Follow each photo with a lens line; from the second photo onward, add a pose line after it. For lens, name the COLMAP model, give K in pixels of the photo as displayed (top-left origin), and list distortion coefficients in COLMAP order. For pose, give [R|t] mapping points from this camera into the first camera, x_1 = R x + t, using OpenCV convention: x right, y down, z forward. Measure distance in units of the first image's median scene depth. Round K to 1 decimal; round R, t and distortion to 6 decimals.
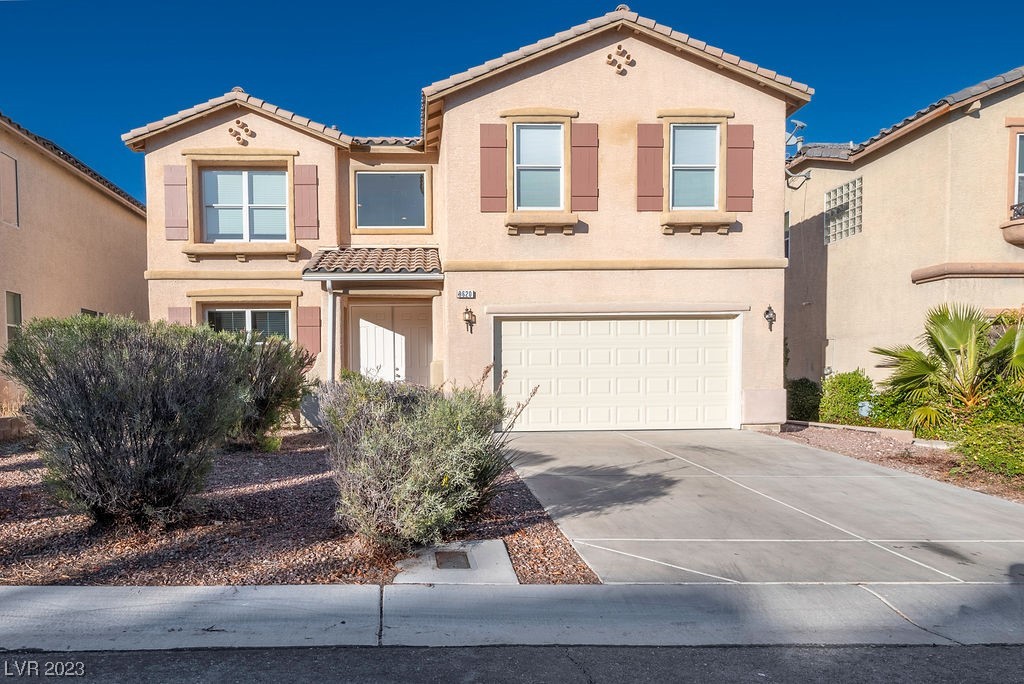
lens RADIAL K [[503.5, 0, 472.9], [0, 503.5, 403.9], [0, 0, 1]] dist [0.004885, -0.001561]
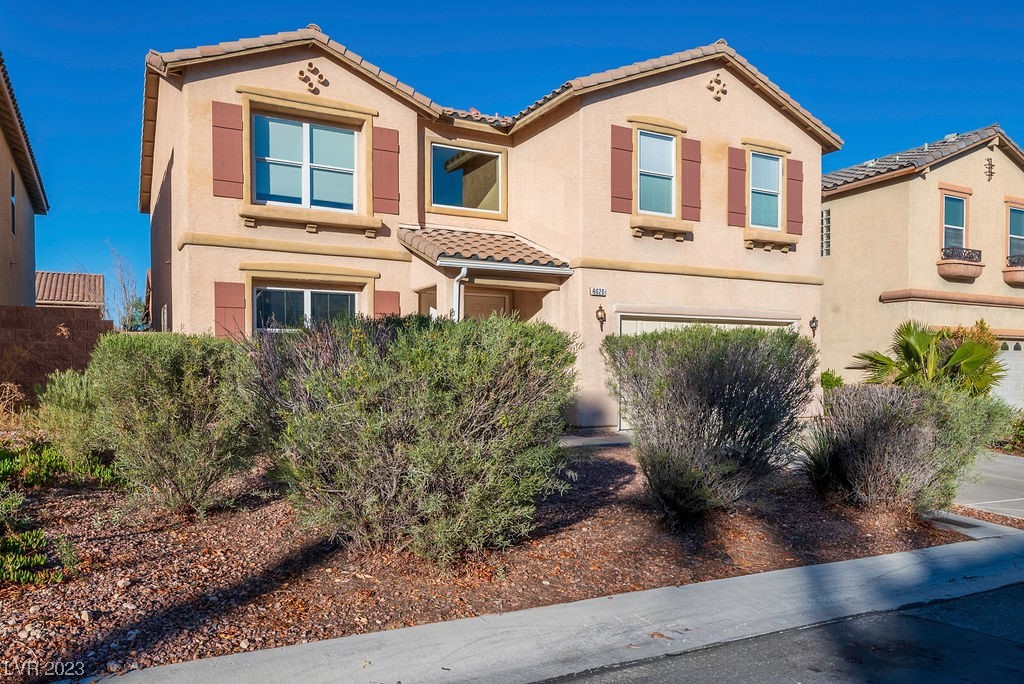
lens RADIAL K [[577.3, 0, 518.2], [0, 577.3, 386.1], [0, 0, 1]] dist [0.008228, 0.000153]
pose [[0.931566, 0.001240, 0.363569, -0.540018], [0.008928, 0.999615, -0.026286, -0.003649], [-0.363462, 0.027733, 0.931196, 0.004970]]
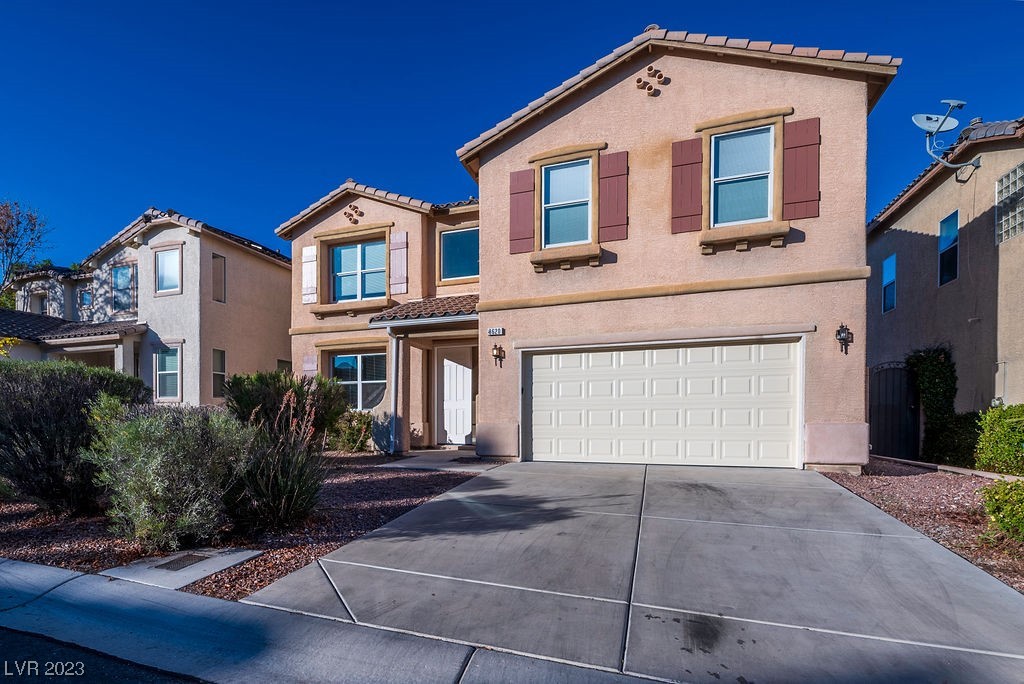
lens RADIAL K [[452.7, 0, 506.9], [0, 452.7, 429.2], [0, 0, 1]] dist [-0.000031, -0.001731]
pose [[0.937658, 0.015684, -0.347206, 0.327821], [-0.021403, 0.999691, -0.012640, 0.002561], [0.346900, 0.019283, 0.937704, 0.097818]]
